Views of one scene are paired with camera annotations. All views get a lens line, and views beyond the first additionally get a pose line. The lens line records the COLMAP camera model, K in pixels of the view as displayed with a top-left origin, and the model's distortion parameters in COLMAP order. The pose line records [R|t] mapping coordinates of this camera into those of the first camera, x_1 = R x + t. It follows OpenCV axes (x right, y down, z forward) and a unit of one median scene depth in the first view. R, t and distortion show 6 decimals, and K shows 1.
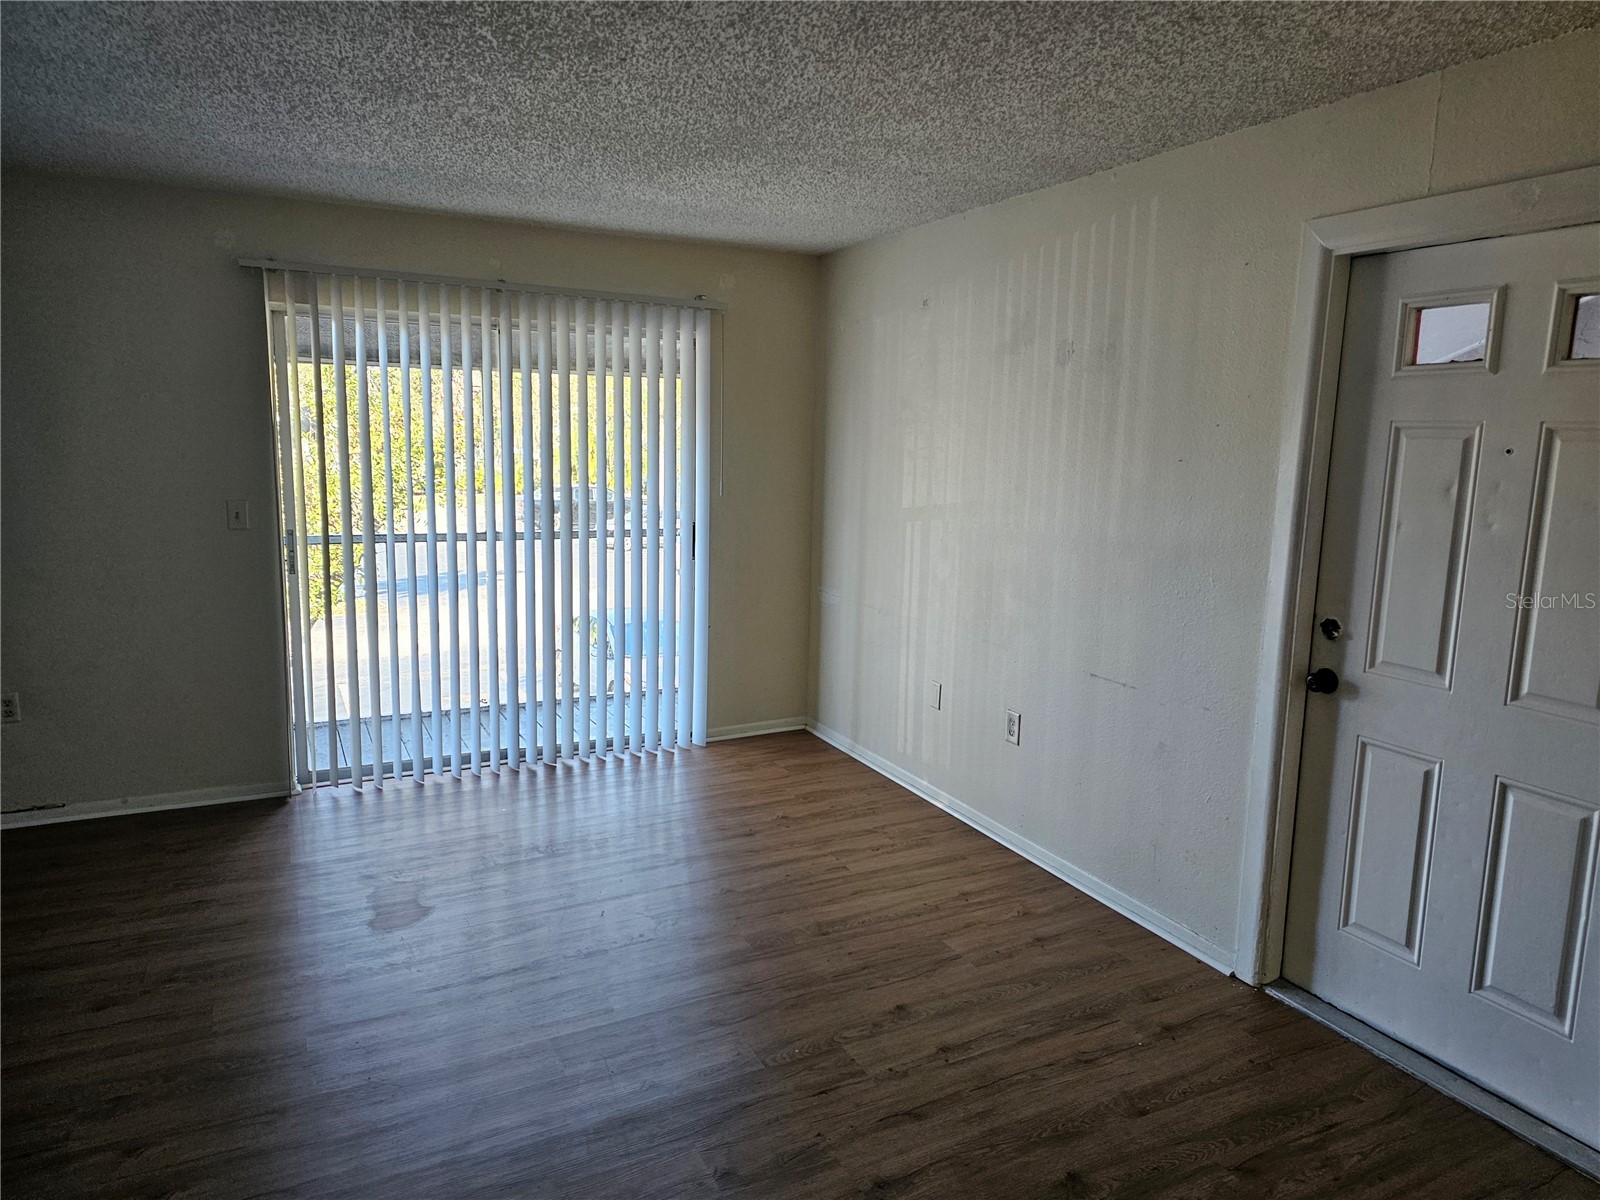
lens RADIAL K [[1057.3, 0, 806.6], [0, 1057.3, 591.7], [0, 0, 1]] dist [-0.002303, -0.000553]
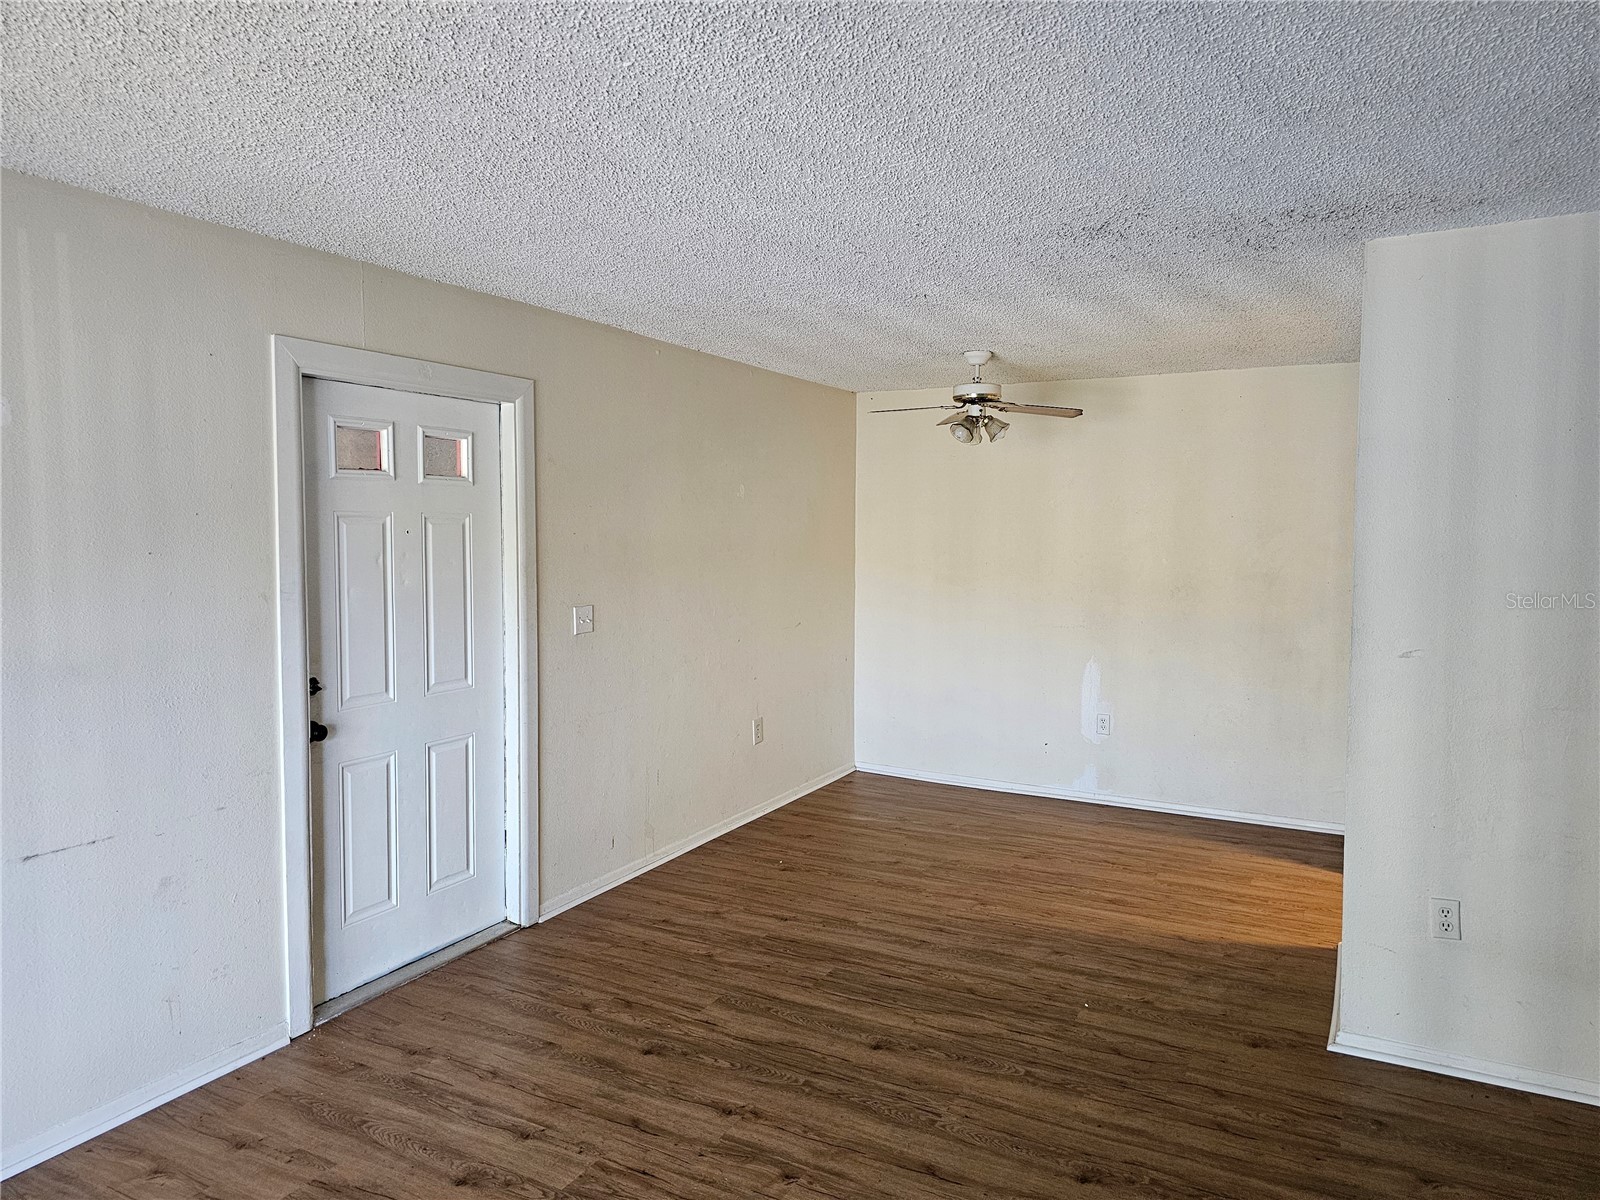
lens RADIAL K [[1057.3, 0, 804.0], [0, 1057.3, 599.8], [0, 0, 1]] dist [-0.002303, -0.000553]
pose [[-0.577261, -0.072666, 0.813320, -0.812989], [0.115564, 0.978737, 0.169467, -0.206415], [-0.808341, 0.191817, -0.556589, 1.269416]]
